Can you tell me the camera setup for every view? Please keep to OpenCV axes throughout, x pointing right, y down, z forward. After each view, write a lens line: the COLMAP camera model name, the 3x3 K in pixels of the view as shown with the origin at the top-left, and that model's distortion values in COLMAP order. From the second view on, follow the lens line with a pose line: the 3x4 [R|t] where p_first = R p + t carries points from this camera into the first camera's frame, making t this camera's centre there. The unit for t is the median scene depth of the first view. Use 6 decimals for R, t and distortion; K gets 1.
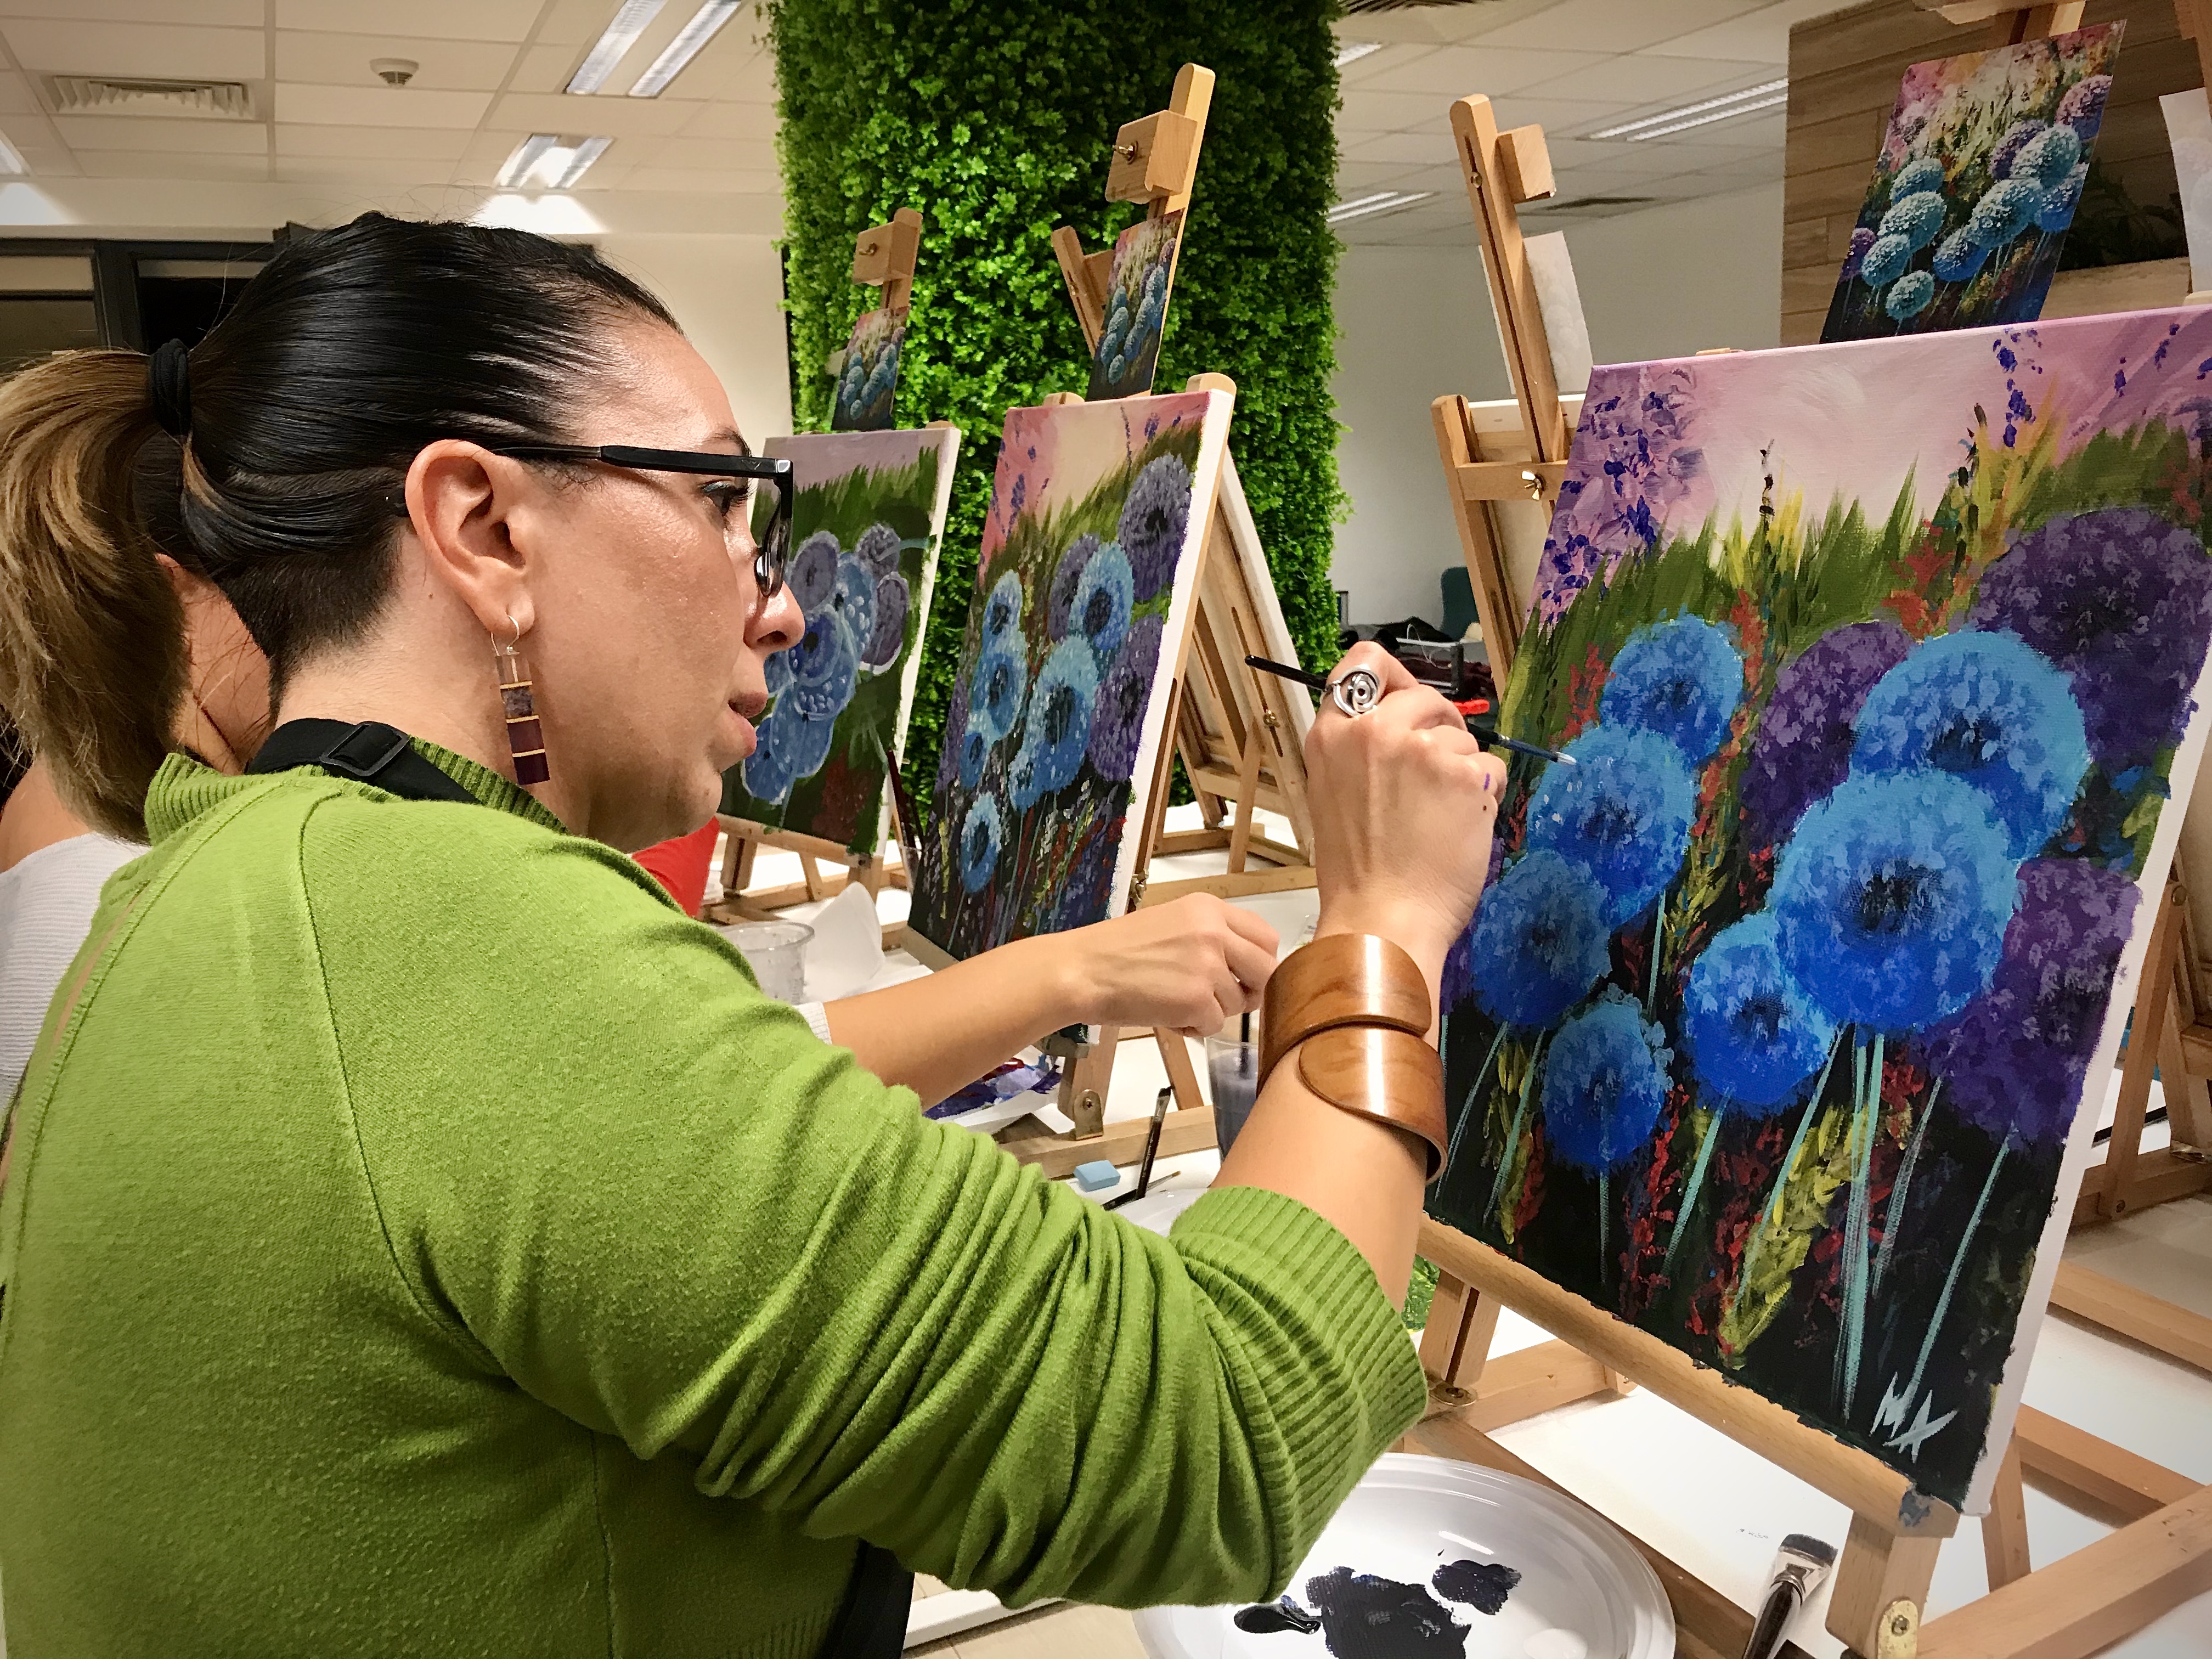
lens RADIAL K [[1840.7, 0, 1089.8], [0, 1840.7, 837.4], [0, 0, 1]] dist [0.012313, -0.006701]
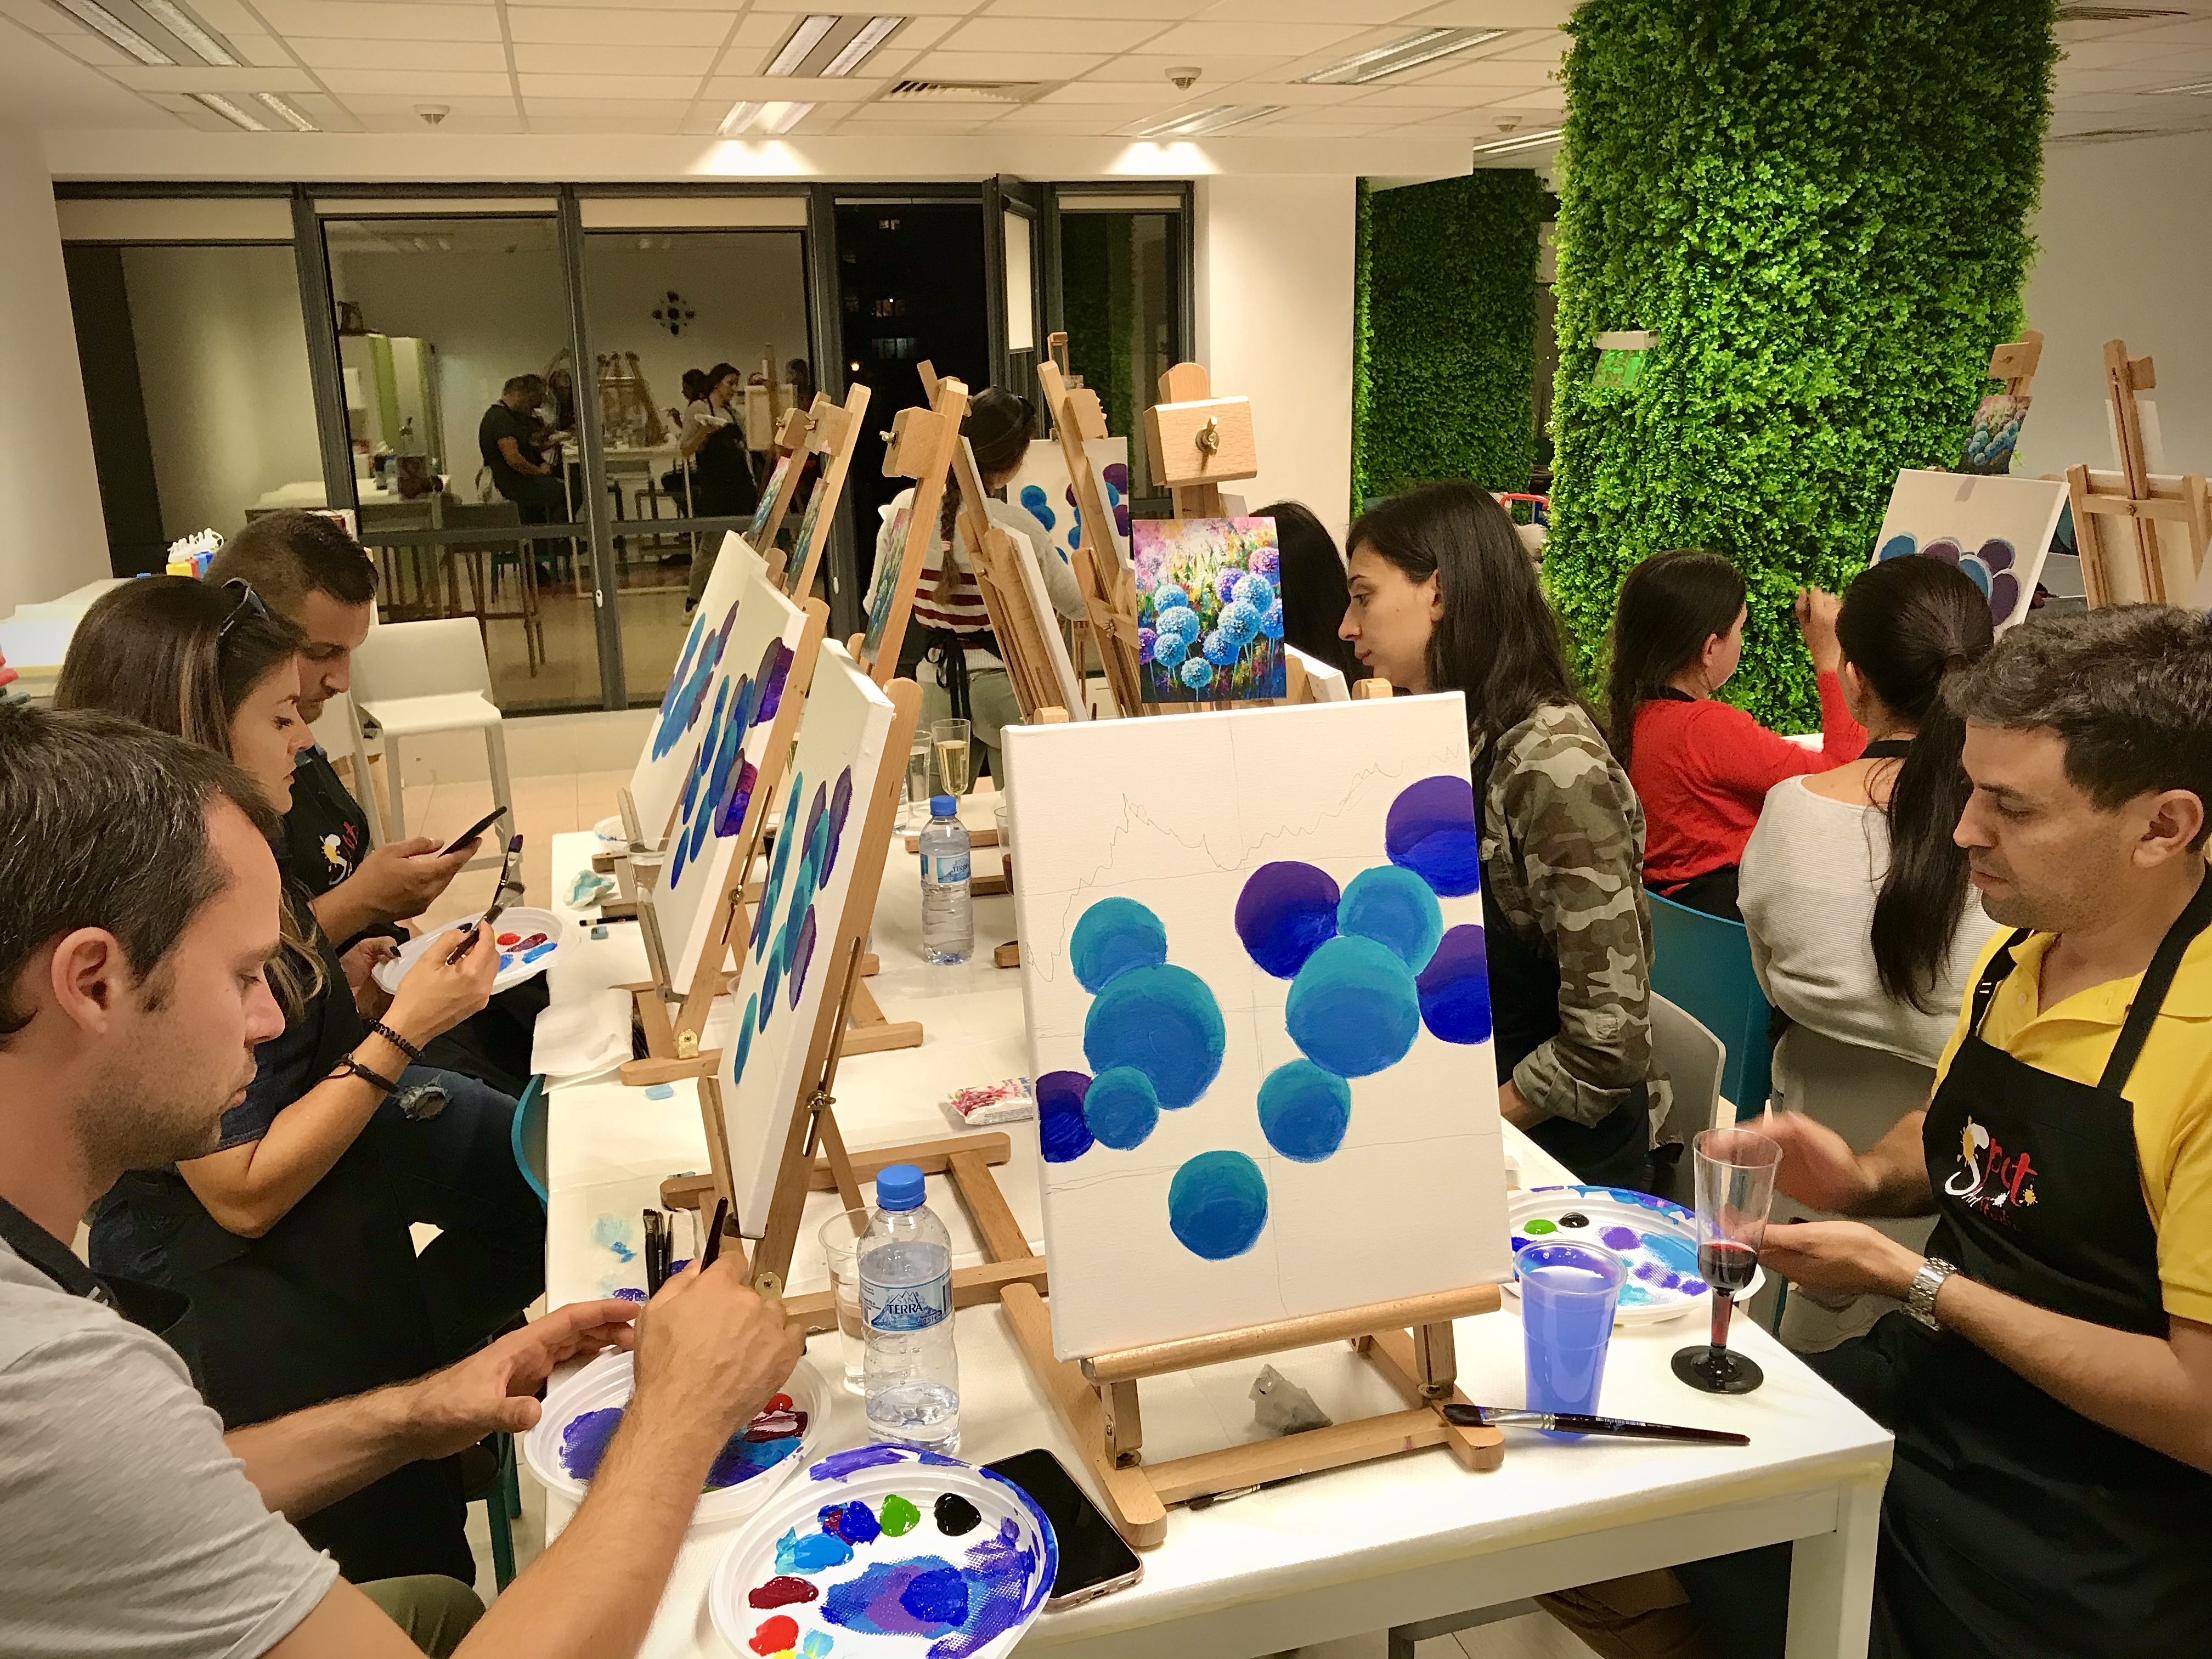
lens RADIAL K [[1840.7, 0, 1090.4], [0, 1840.7, 823.6], [0, 0, 1]] dist [0.012313, -0.006701]
pose [[0.990429, 0.048972, -0.129041, -0.329113], [-0.039677, 0.996495, 0.073644, -0.006830], [0.132195, -0.067819, 0.988901, -0.338365]]
